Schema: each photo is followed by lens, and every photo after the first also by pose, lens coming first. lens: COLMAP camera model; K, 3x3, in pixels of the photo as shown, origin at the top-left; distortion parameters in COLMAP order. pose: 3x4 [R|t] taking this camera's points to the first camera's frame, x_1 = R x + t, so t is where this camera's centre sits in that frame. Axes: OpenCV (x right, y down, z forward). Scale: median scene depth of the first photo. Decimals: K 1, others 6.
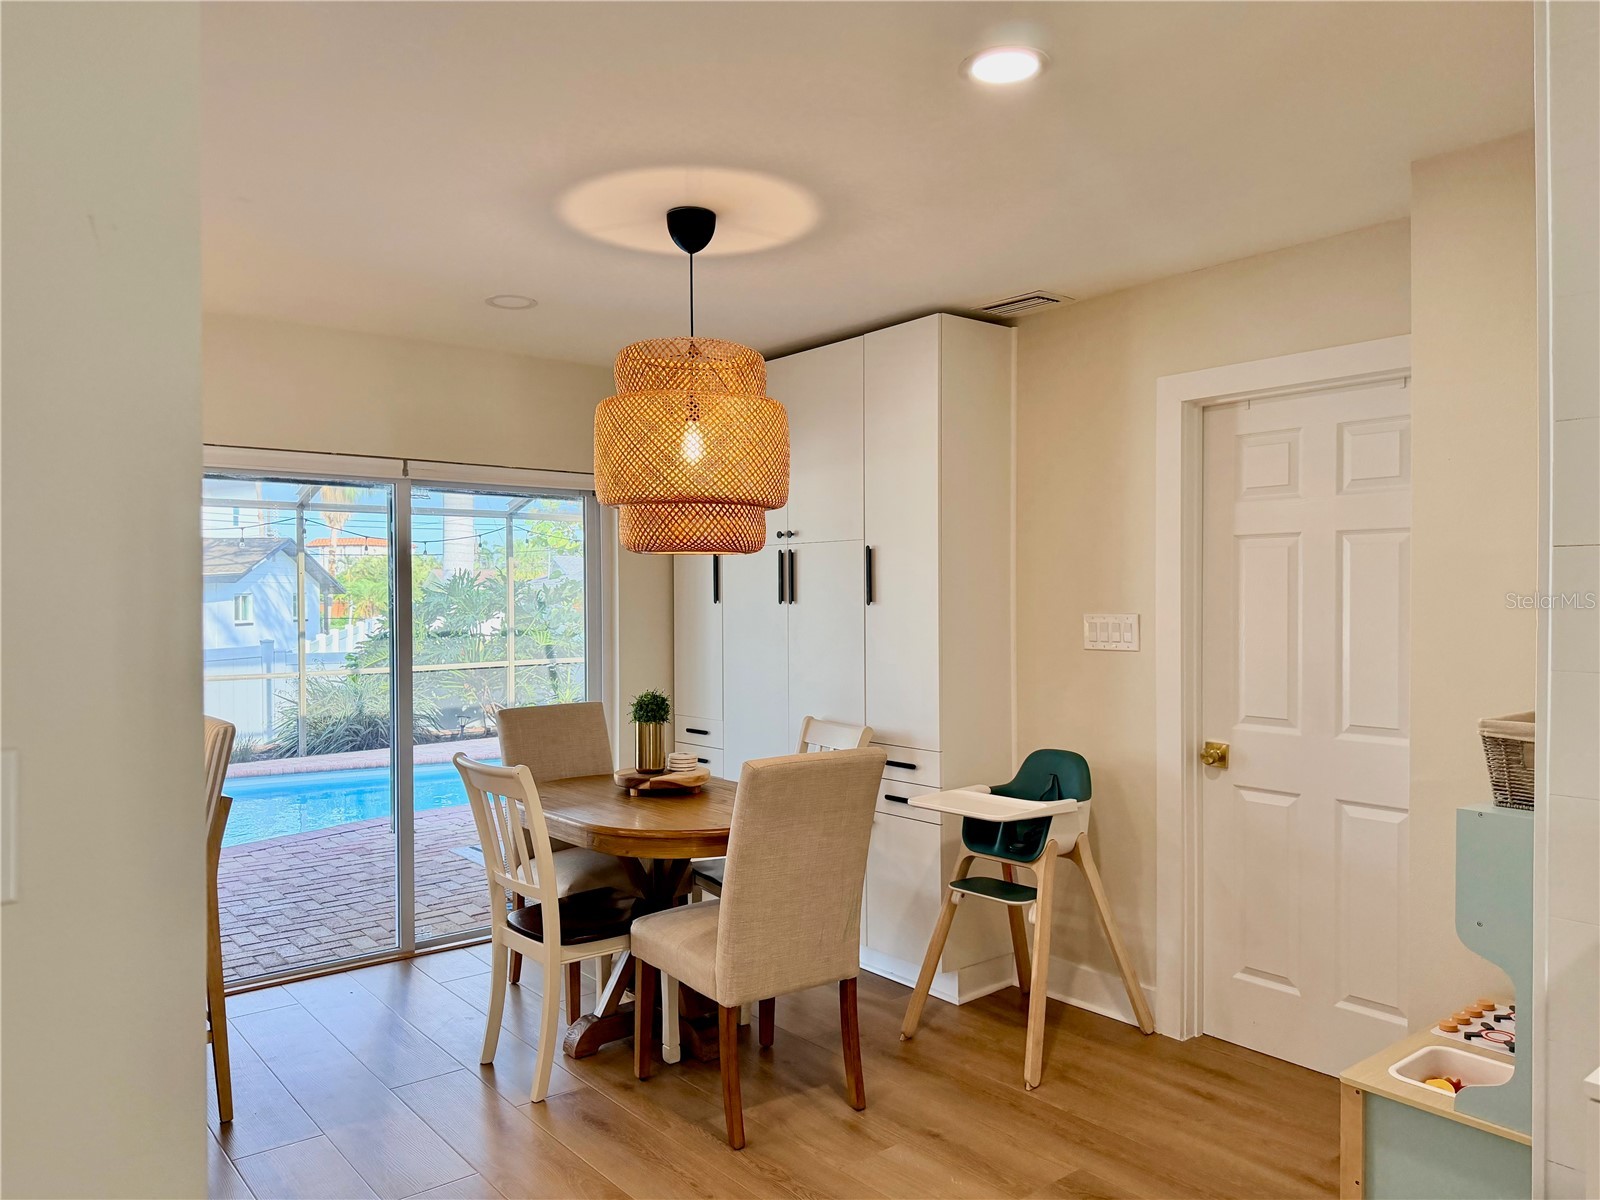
lens RADIAL K [[1132.9, 0, 800.0], [0, 1132.9, 600.0], [0, 0, 1]] dist [0.000099, -0.000218]
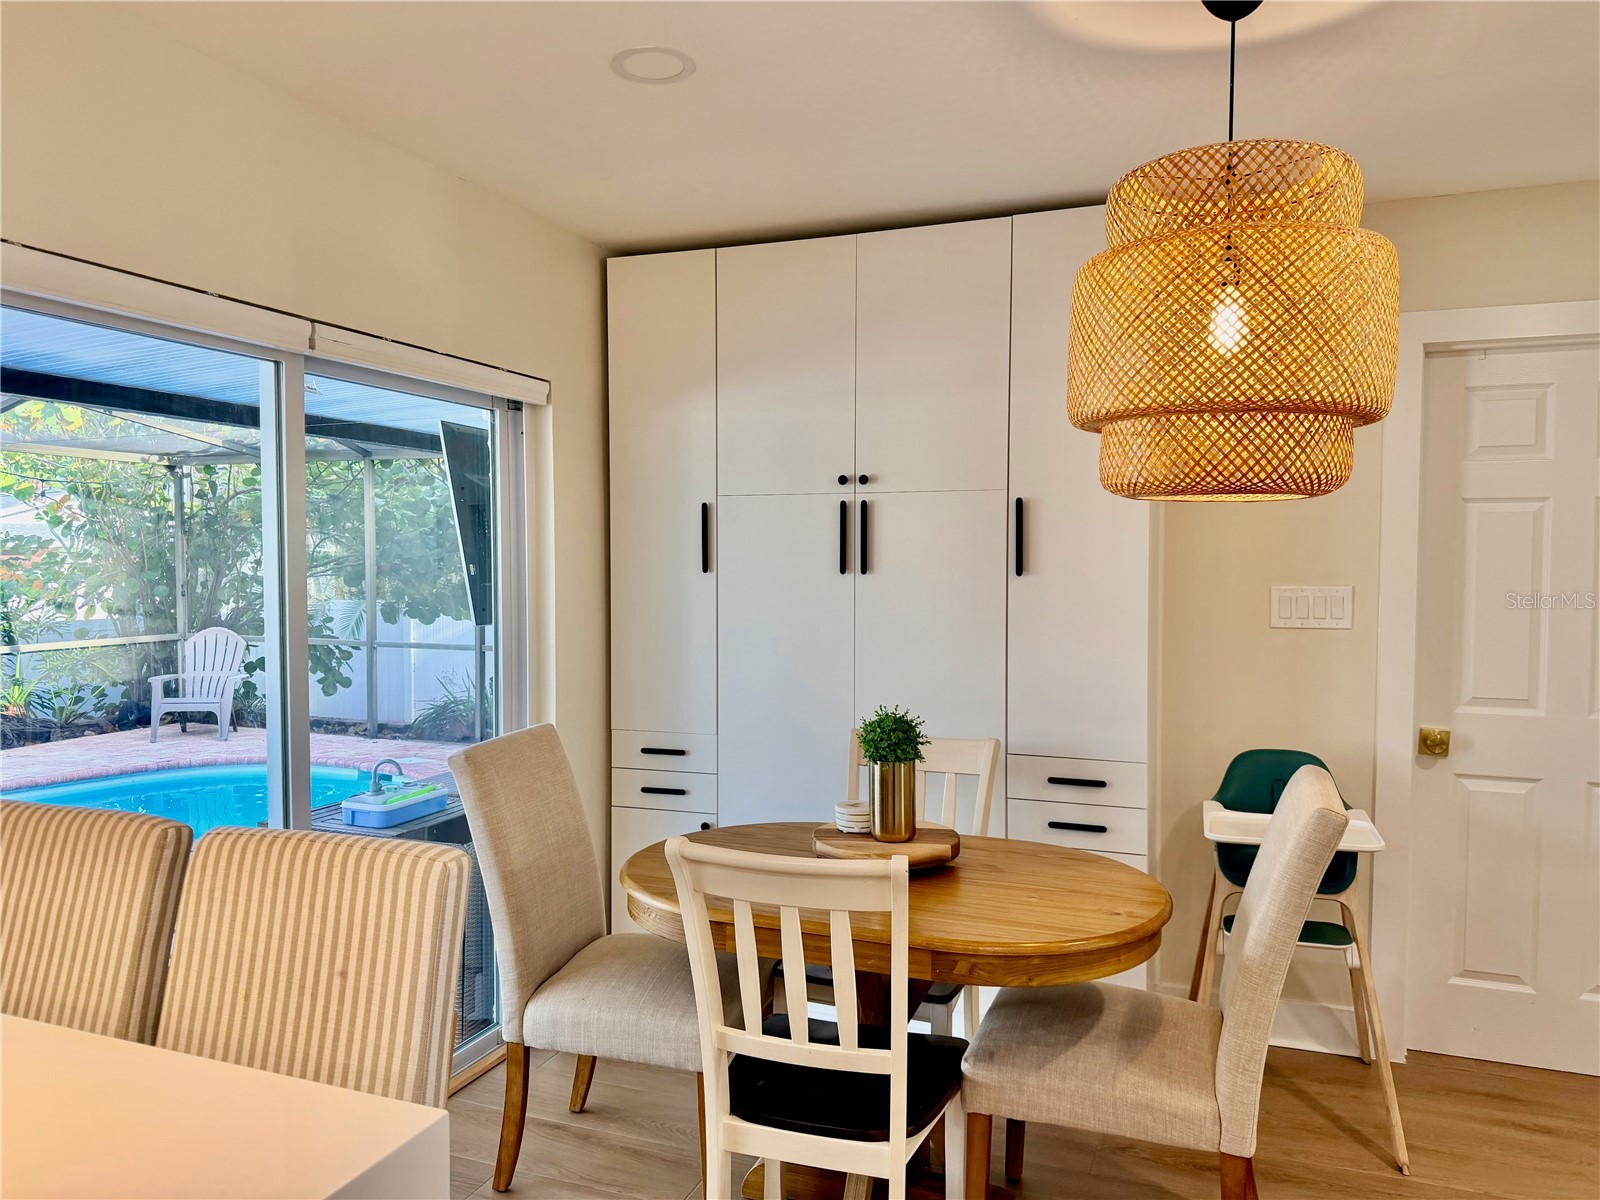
lens RADIAL K [[1132.9, 0, 800.0], [0, 1132.9, 600.0], [0, 0, 1]] dist [0.000099, -0.000218]
pose [[0.872595, -0.011667, 0.488305, -0.518369], [-0.002983, 0.999569, 0.029213, -0.001057], [-0.488436, -0.026948, 0.872184, 0.468533]]
